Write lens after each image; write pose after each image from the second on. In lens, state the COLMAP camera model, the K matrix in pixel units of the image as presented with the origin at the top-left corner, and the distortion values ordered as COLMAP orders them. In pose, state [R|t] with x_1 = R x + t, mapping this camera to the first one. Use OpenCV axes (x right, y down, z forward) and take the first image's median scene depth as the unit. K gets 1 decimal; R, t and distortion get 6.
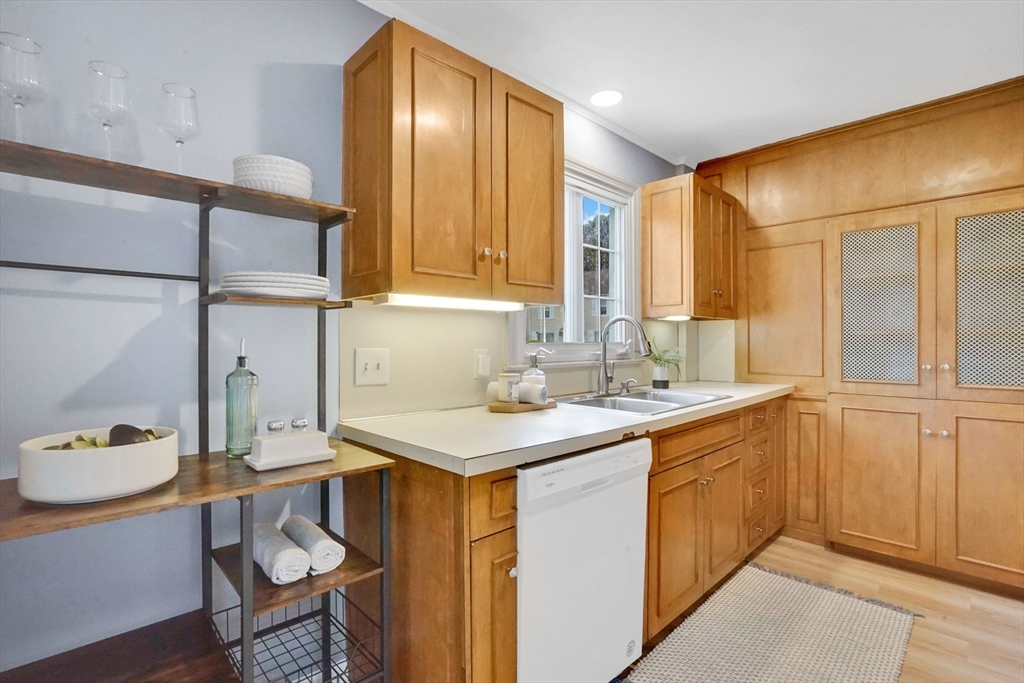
lens RADIAL K [[493.3, 0, 513.9], [0, 493.3, 343.5], [0, 0, 1]] dist [-0.053729, 0.031573]
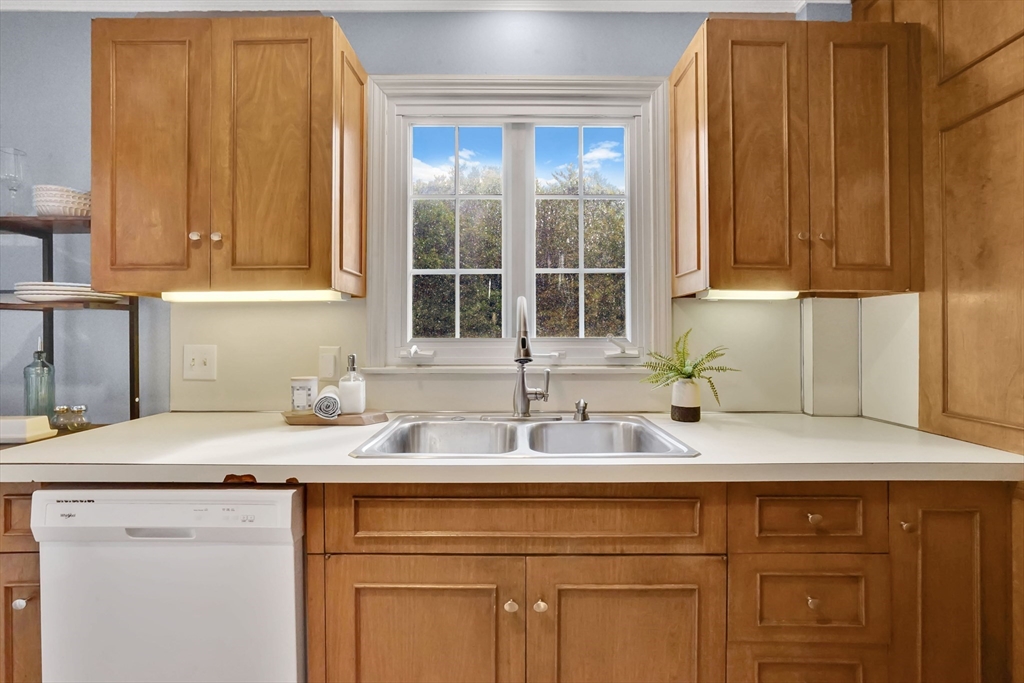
lens RADIAL K [[480.0, 0, 512.0], [0, 480.0, 341.5], [0, 0, 1]] dist [-0.040315, 0.020536]
pose [[0.712039, 0.006142, -0.702113, 0.862378], [-0.002807, 0.999979, 0.005902, -0.004251], [0.702134, -0.002232, 0.712041, 0.727622]]
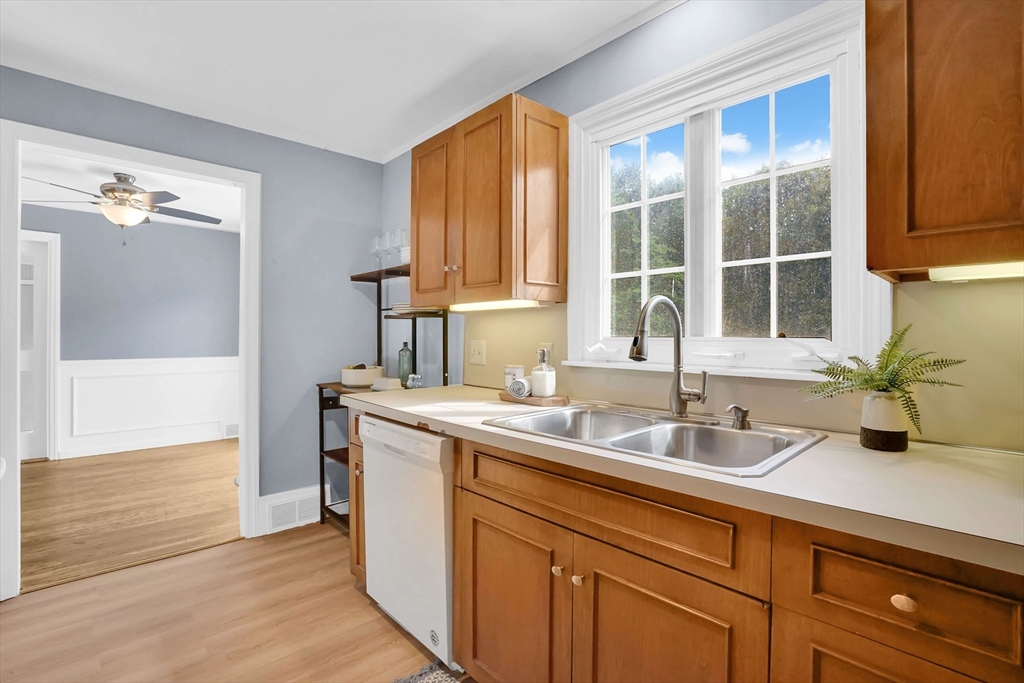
lens RADIAL K [[483.6, 0, 511.7], [0, 483.6, 333.6], [0, 0, 1]] dist [-0.052811, 0.023812]
pose [[-0.032731, 0.001600, -0.999463, 1.145923], [-0.005558, 0.999983, 0.001783, -0.011278], [0.999449, 0.005614, -0.032722, 1.111561]]
